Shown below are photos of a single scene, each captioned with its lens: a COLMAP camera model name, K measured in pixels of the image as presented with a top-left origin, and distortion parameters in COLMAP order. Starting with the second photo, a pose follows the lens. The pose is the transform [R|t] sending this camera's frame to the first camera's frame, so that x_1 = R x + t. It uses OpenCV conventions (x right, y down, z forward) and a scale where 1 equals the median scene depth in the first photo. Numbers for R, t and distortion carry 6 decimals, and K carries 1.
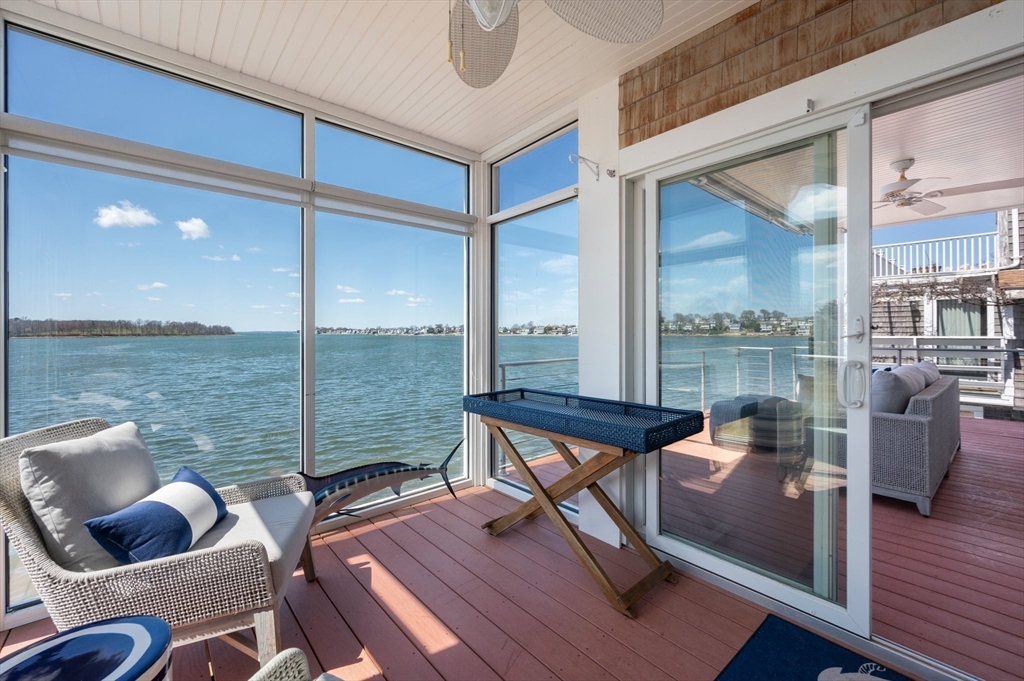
lens RADIAL K [[413.6, 0, 510.1], [0, 413.6, 338.4], [0, 0, 1]] dist [-0.000799, -0.000085]
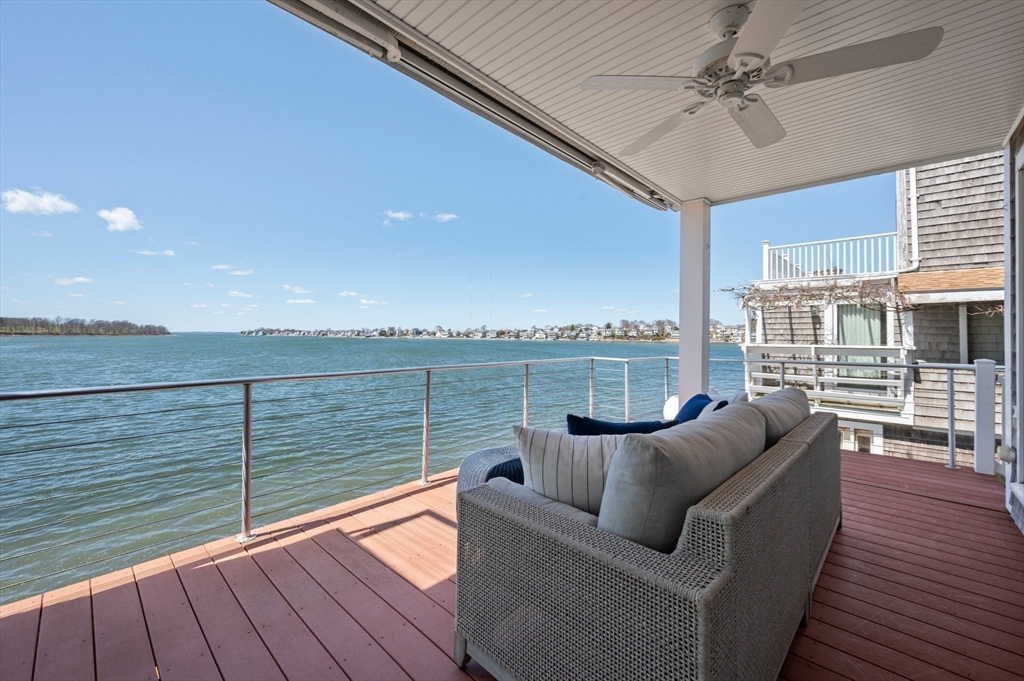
lens RADIAL K [[407.5, 0, 506.5], [0, 407.5, 336.5], [0, 0, 1]] dist [-0.000781, -0.000150]
pose [[0.994723, 0.011934, 0.101905, 0.223536], [-0.010494, 0.999838, -0.014656, -0.003687], [-0.102063, 0.013509, 0.994686, 0.188317]]
